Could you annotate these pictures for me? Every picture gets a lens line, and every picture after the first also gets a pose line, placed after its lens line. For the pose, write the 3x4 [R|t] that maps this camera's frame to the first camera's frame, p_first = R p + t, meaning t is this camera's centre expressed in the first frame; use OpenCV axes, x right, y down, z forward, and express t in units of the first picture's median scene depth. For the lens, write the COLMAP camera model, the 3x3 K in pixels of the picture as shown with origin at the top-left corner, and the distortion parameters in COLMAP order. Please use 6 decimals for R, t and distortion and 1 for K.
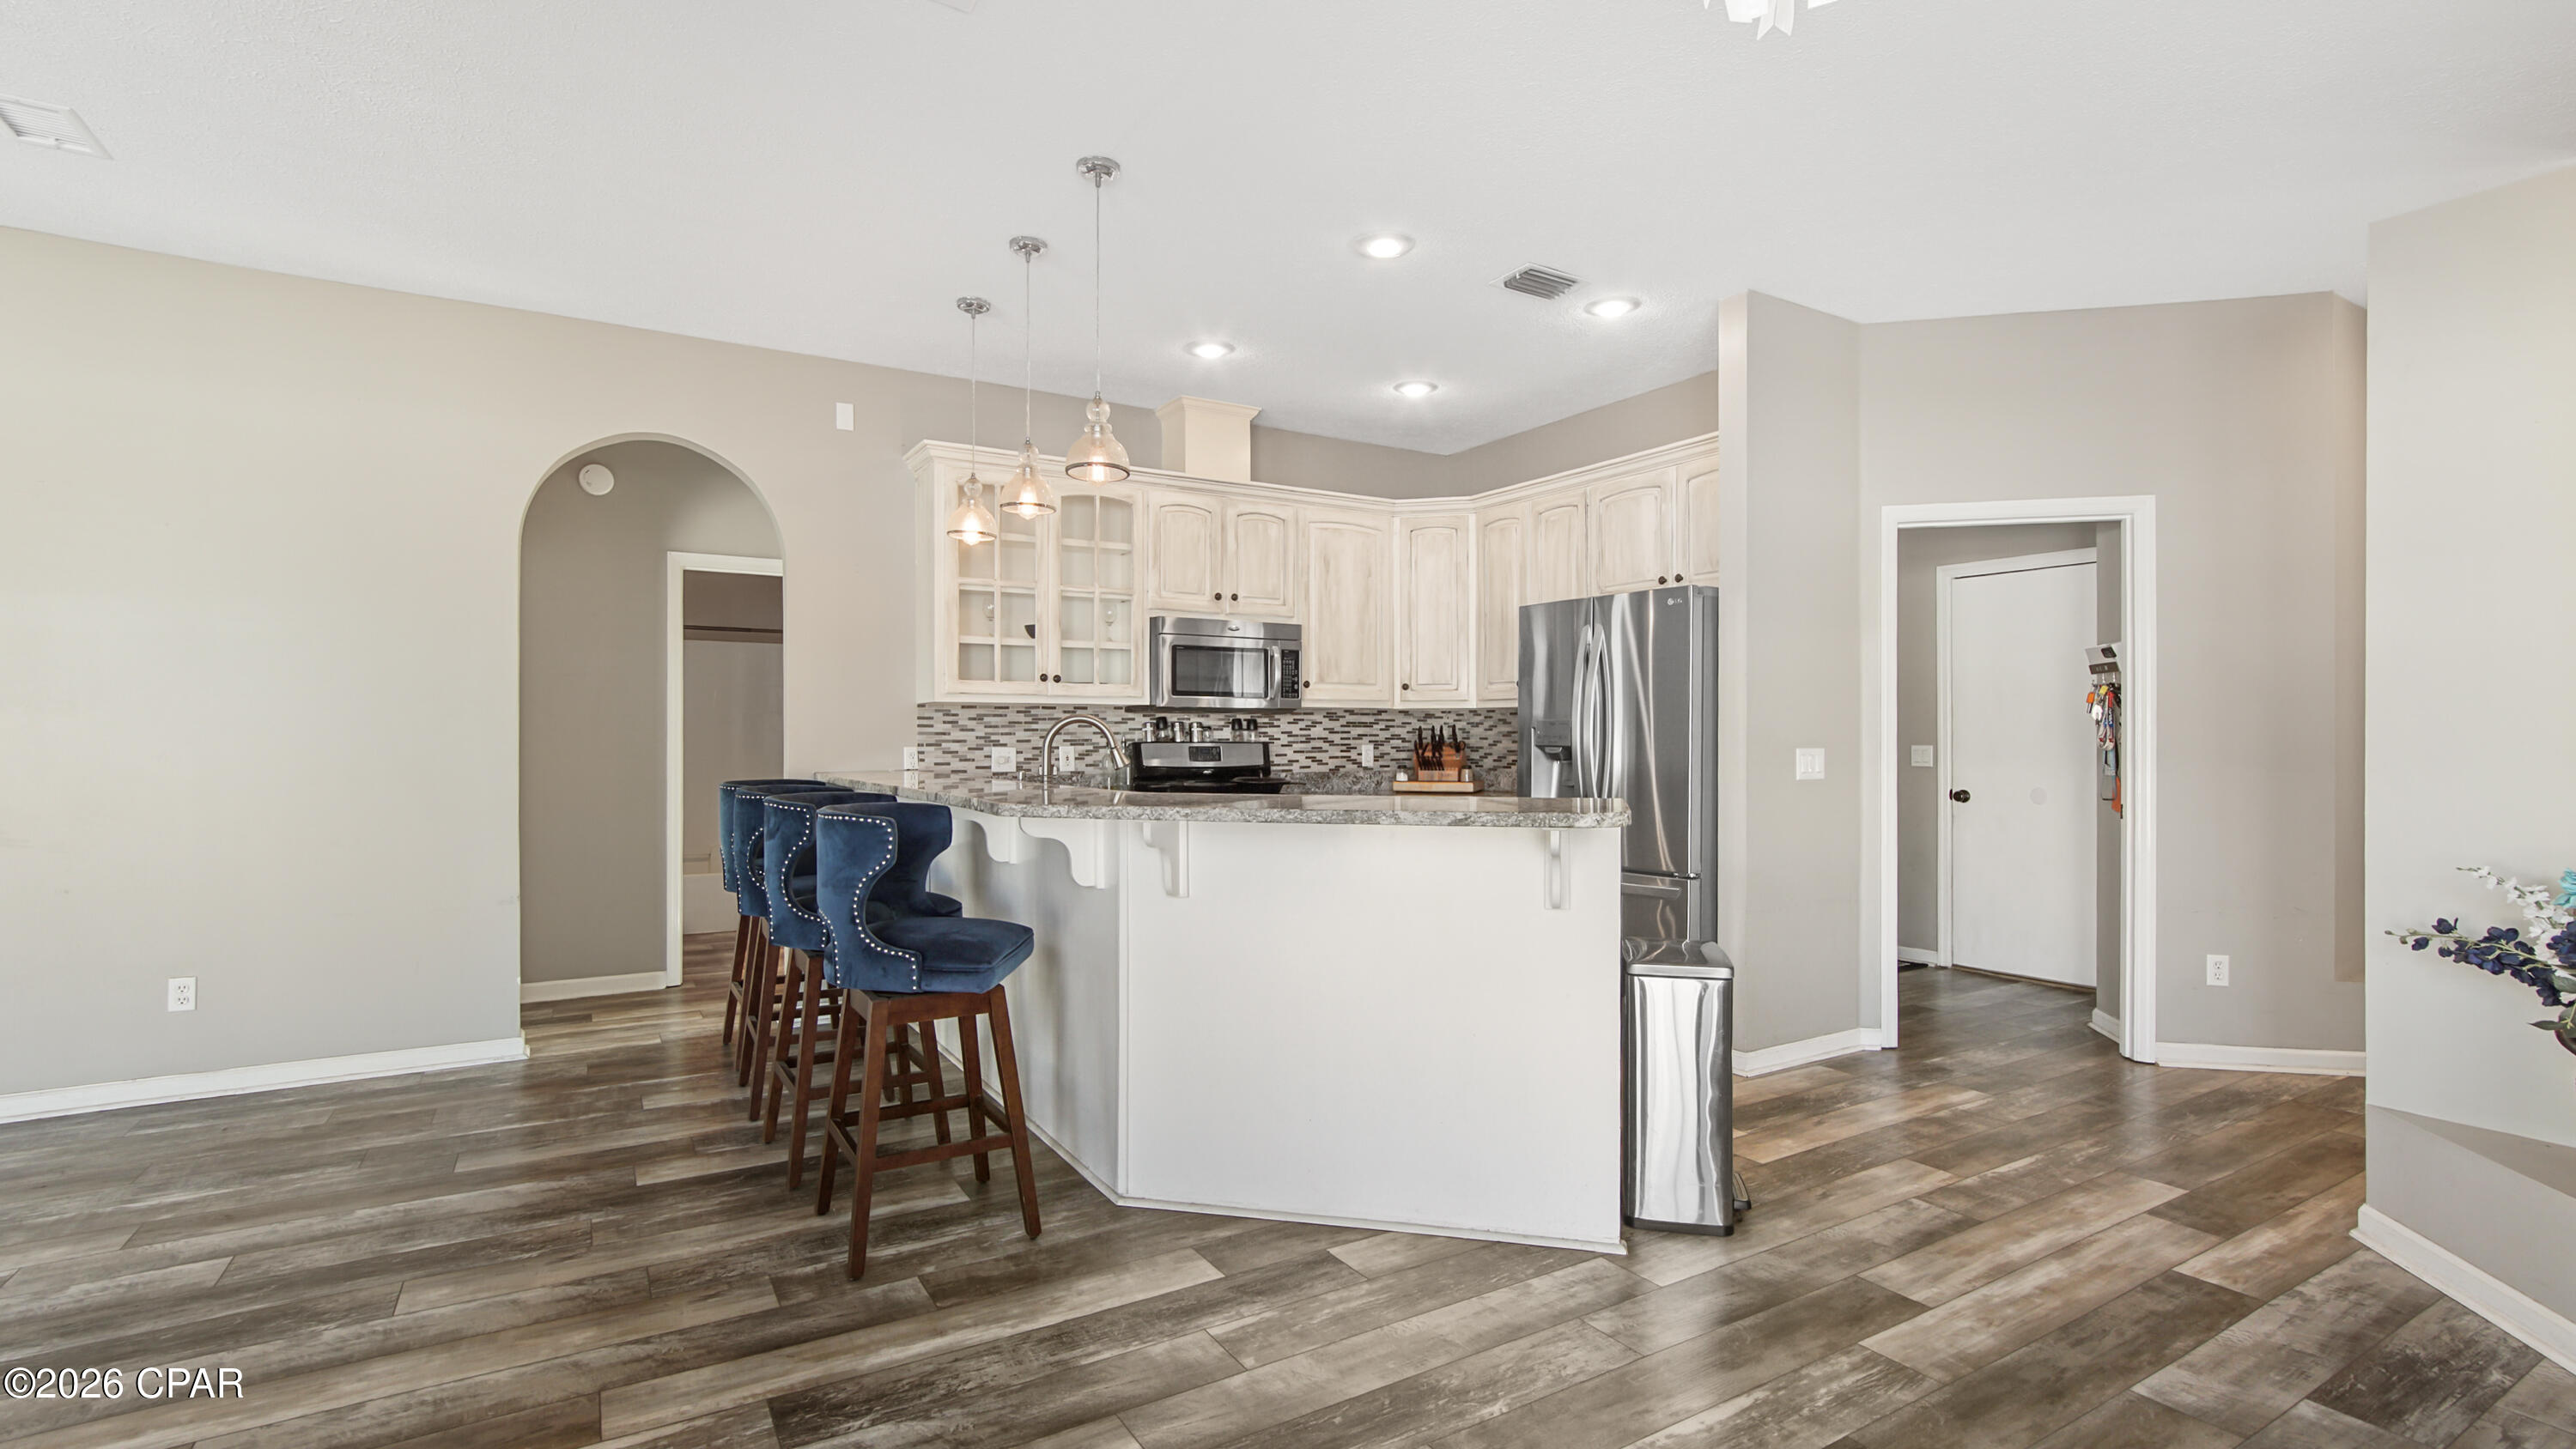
lens RADIAL K [[1161.2, 0, 1291.8], [0, 1161.2, 739.2], [0, 0, 1]] dist [-0.014182, 0.007244]
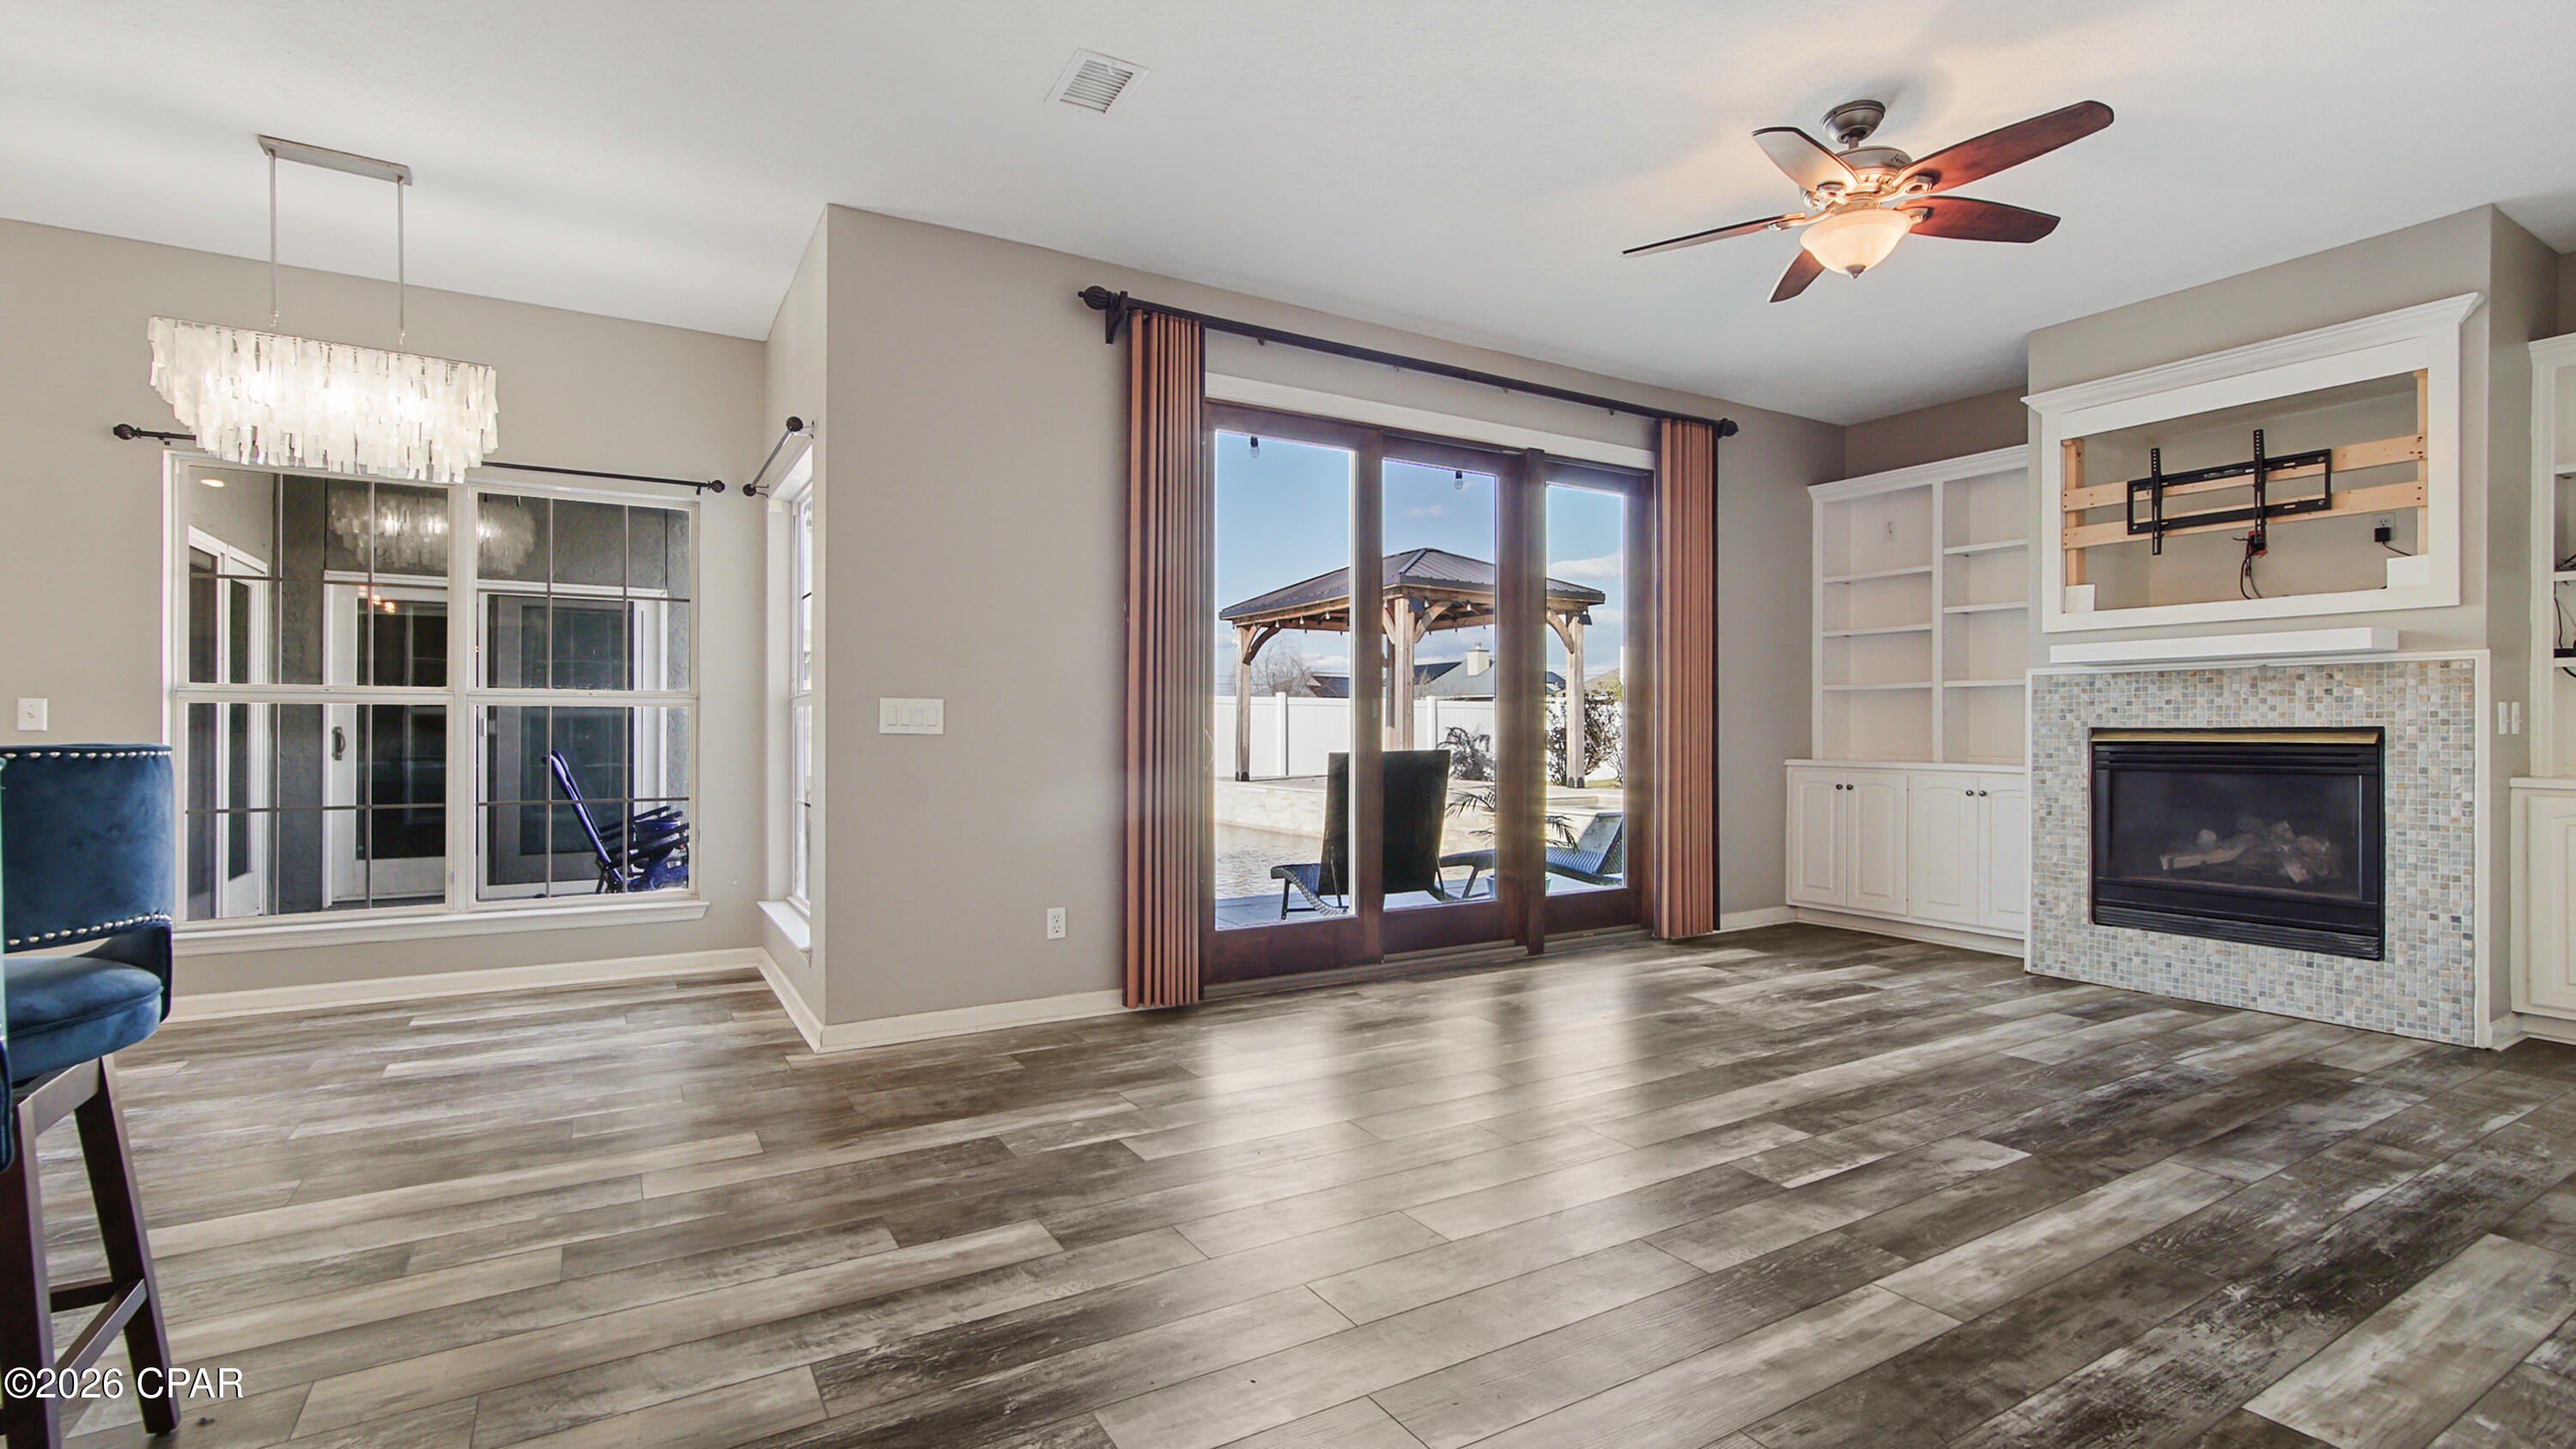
lens RADIAL K [[1161.5, 0, 1291.8], [0, 1161.5, 739.2], [0, 0, 1]] dist [-0.014182, 0.007244]
pose [[-0.999944, -0.002158, 0.010406, -0.466318], [-0.002056, 0.999950, 0.009812, 0.024478], [-0.010427, 0.009790, -0.999898, 0.745917]]
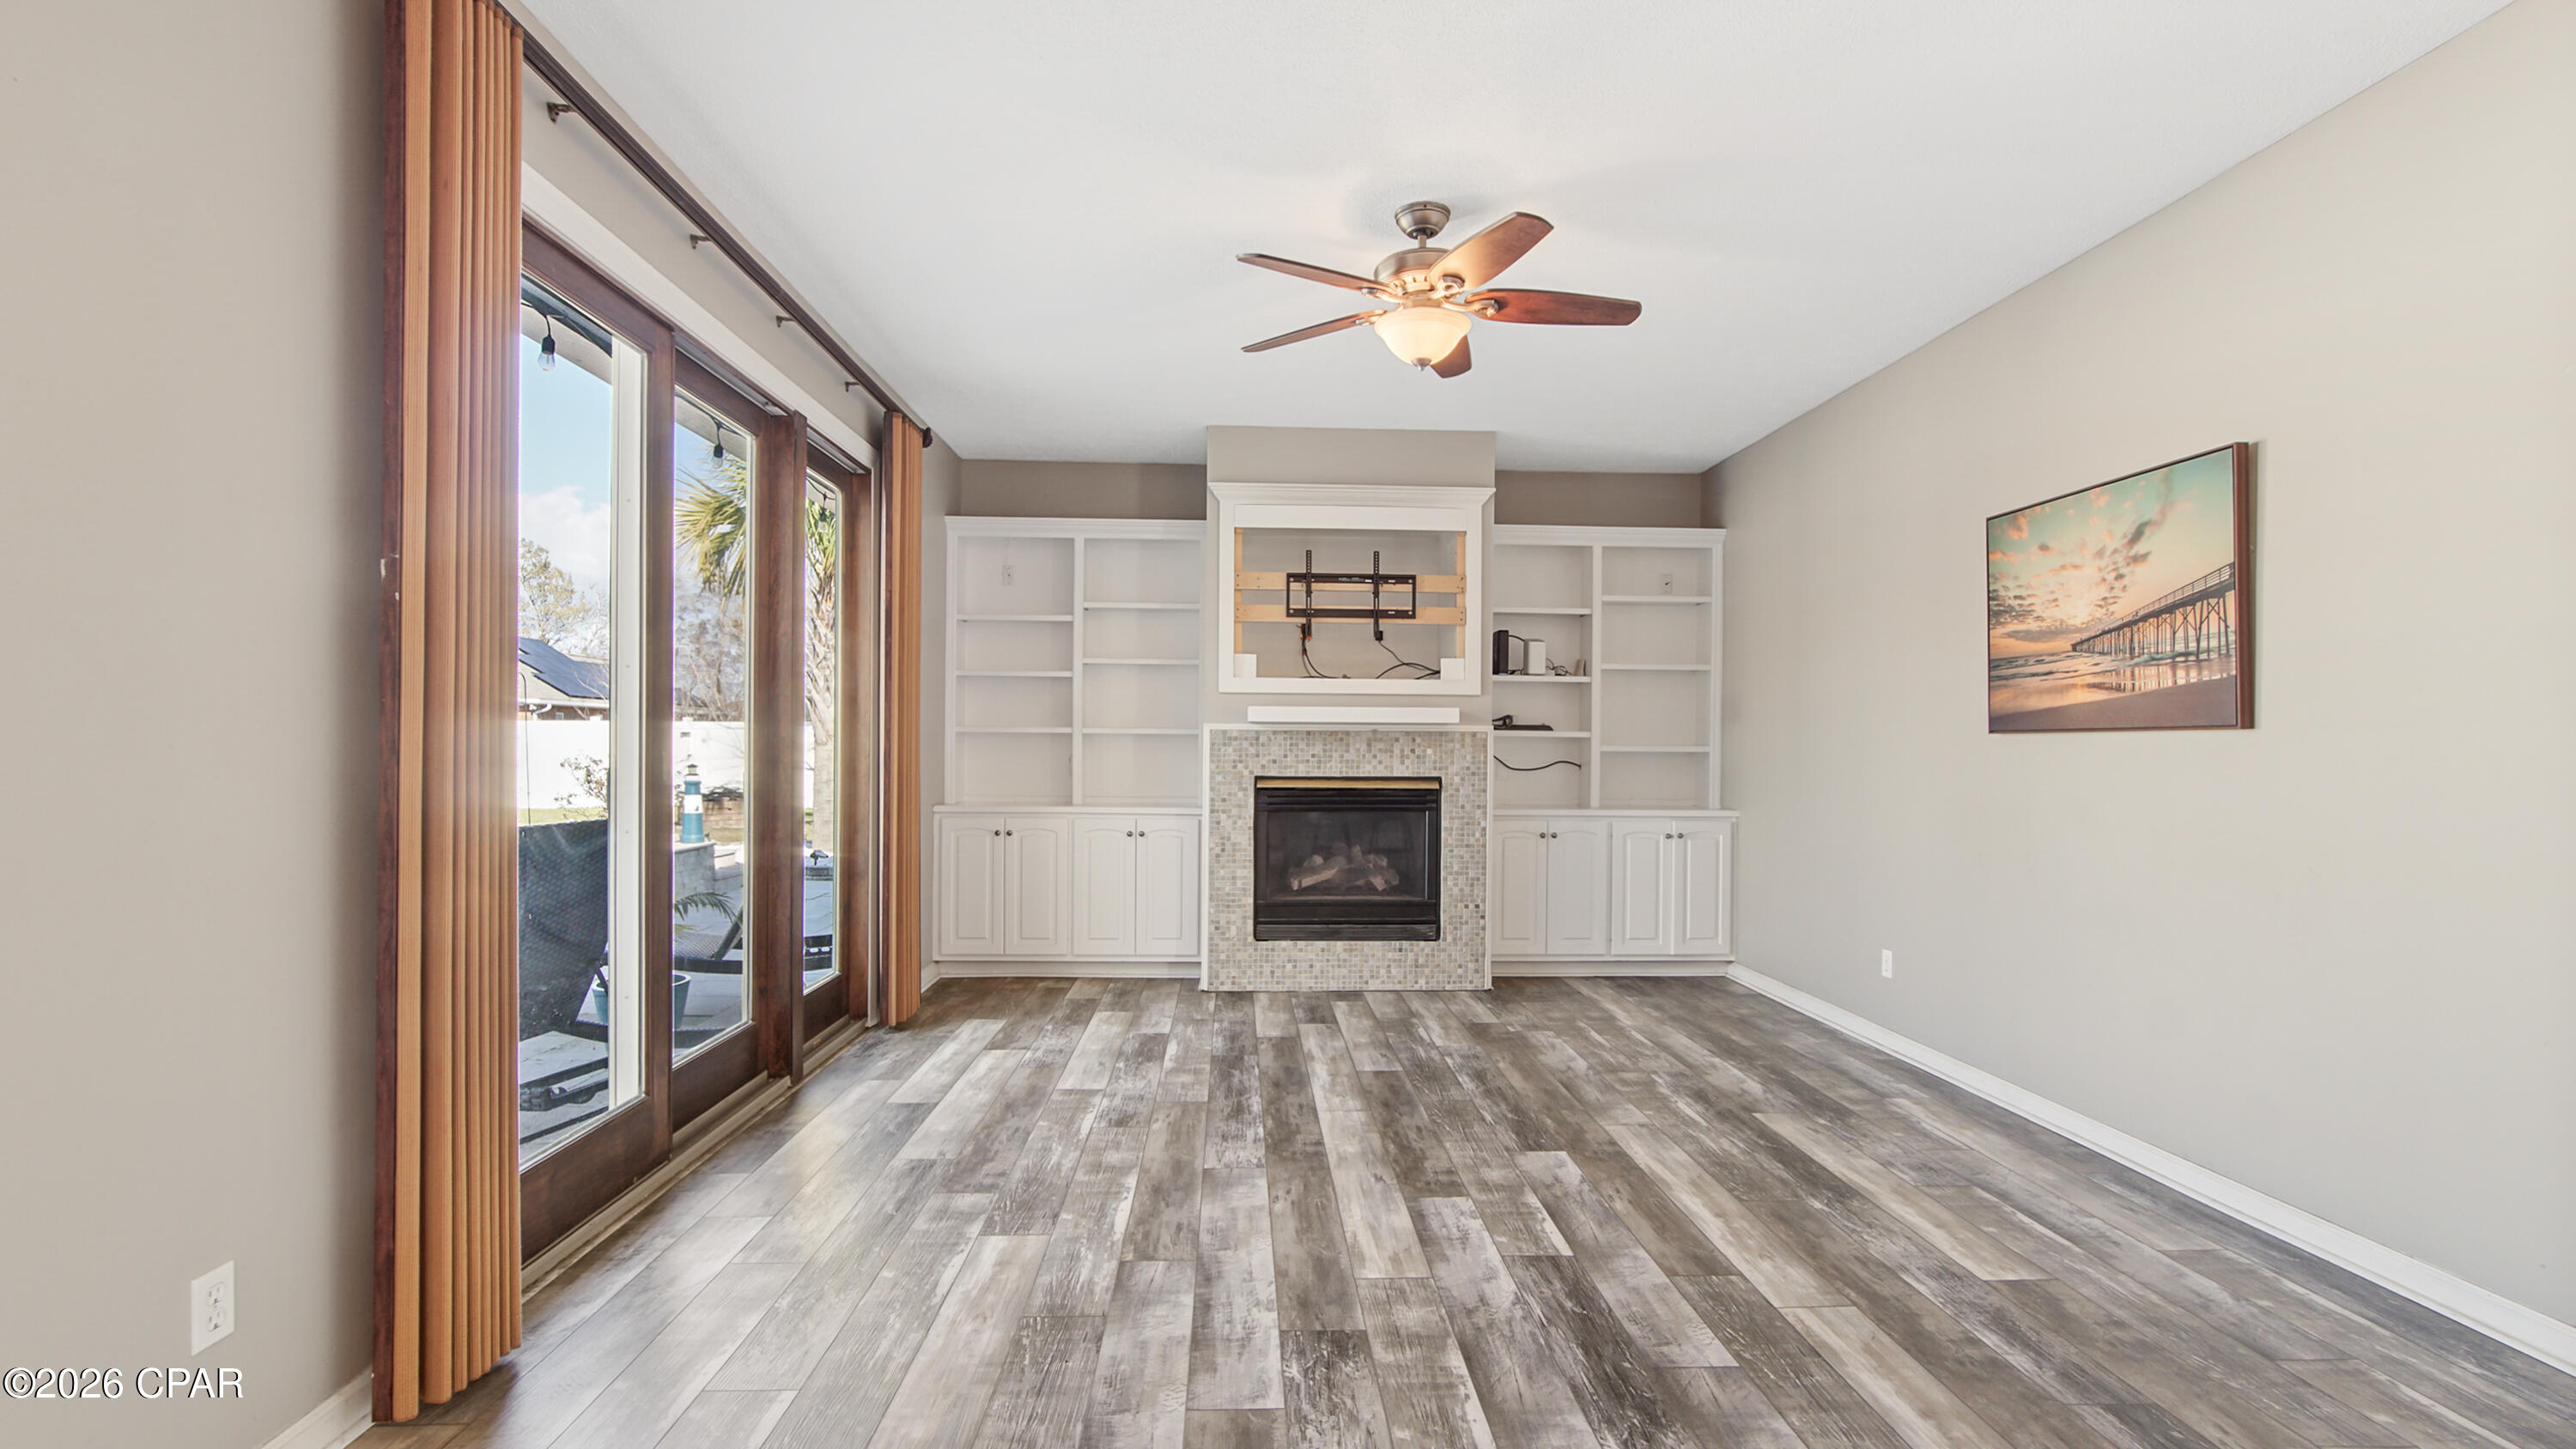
lens RADIAL K [[1148.1, 0, 1288.1], [0, 1148.1, 787.7], [0, 0, 1]] dist [-0.009346, 0.000127]
pose [[-0.488121, 0.026602, -0.872371, -0.189957], [-0.009732, 0.999307, 0.035918, -0.002706], [0.872722, 0.026022, -0.487524, 0.404848]]
